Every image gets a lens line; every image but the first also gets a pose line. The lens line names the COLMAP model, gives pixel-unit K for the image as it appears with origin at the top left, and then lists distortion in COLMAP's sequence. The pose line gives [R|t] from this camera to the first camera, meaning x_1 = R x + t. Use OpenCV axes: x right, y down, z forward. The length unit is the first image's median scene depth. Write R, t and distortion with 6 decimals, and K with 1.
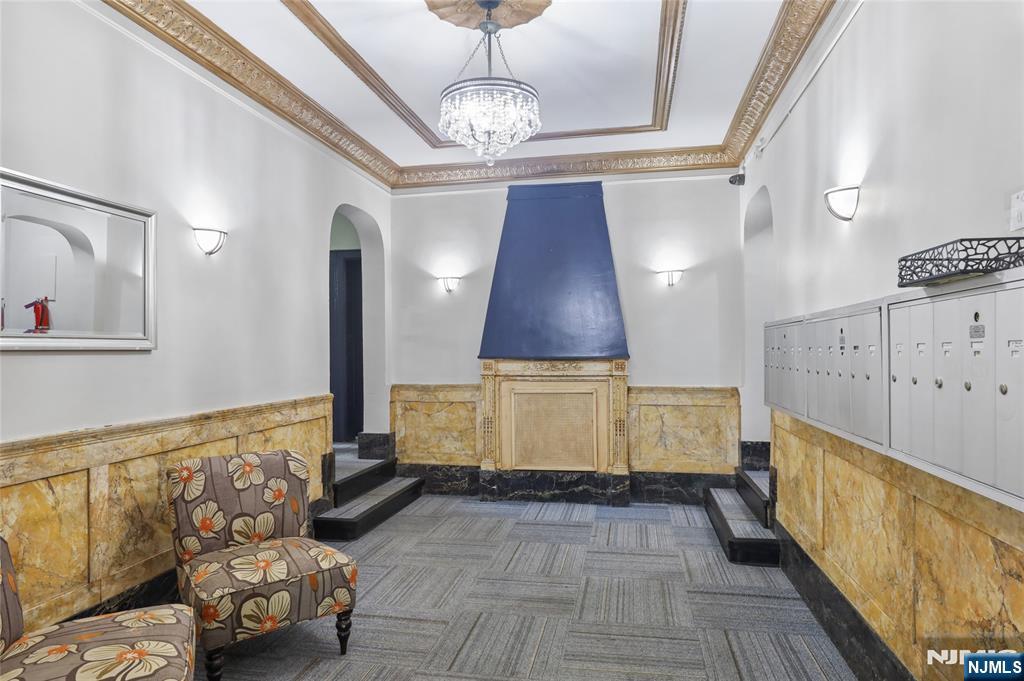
lens RADIAL K [[602.3, 0, 512.0], [0, 602.3, 340.5], [0, 0, 1]] dist [0.002450, 0.000141]
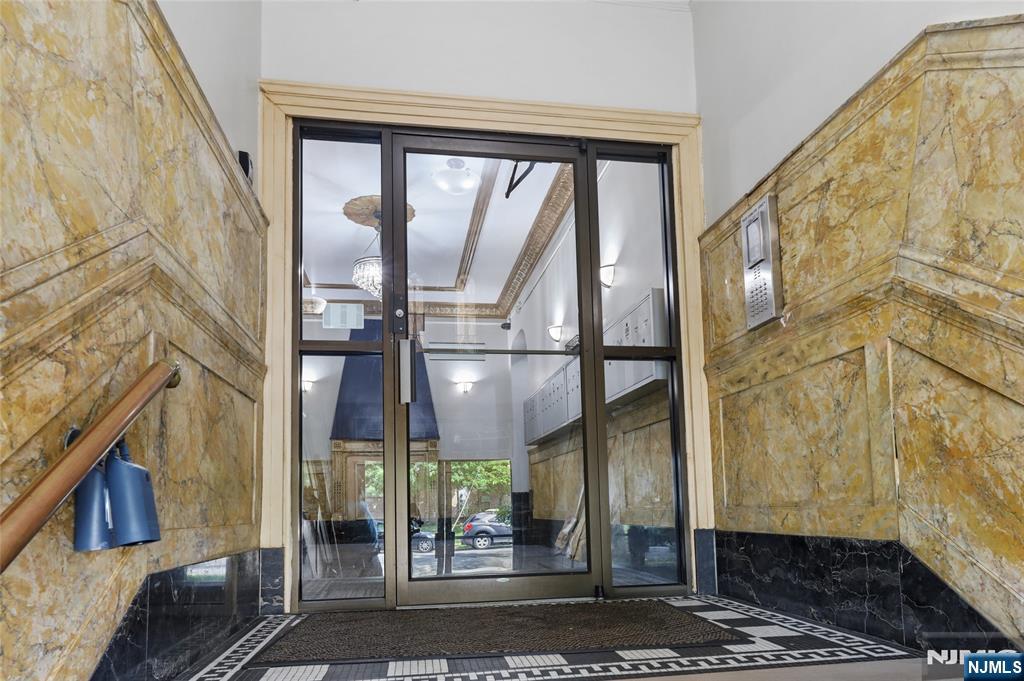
lens RADIAL K [[602.3, 0, 512.0], [0, 602.3, 340.5], [0, 0, 1]] dist [0.002450, 0.000141]
pose [[0.932971, 0.062293, 0.354520, -0.169086], [0.025135, 0.971233, -0.236801, 0.145090], [-0.359072, 0.229839, 0.904567, -0.423856]]
